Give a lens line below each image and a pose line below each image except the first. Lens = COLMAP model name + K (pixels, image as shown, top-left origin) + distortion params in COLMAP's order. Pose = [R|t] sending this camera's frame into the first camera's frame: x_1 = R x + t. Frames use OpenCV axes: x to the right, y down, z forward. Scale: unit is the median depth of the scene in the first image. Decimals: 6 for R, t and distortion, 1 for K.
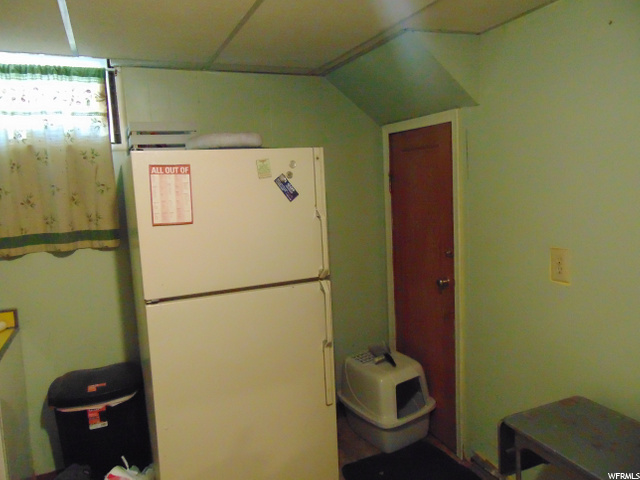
lens RADIAL K [[479.2, 0, 320.0], [0, 479.2, 240.0], [0, 0, 1]] dist [-0.027990, 0.066379]
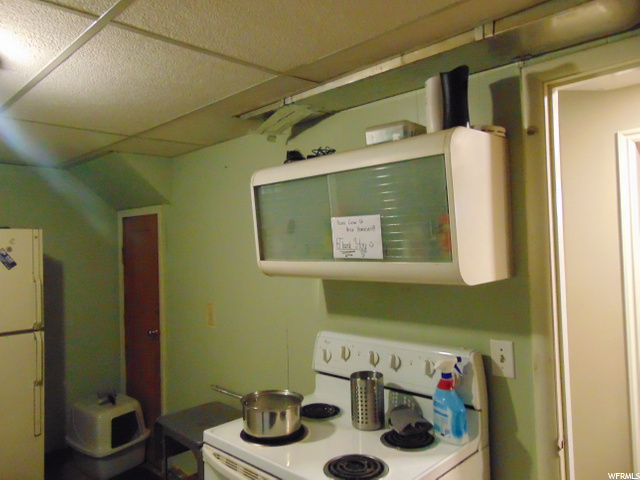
lens RADIAL K [[479.2, 0, 320.0], [0, 479.2, 240.0], [0, 0, 1]] dist [-0.027990, 0.066379]
pose [[0.930580, 0.036825, 0.364232, 0.199658], [0.016460, 0.989713, -0.142118, 0.031006], [-0.365719, 0.138247, 0.920401, -0.414297]]
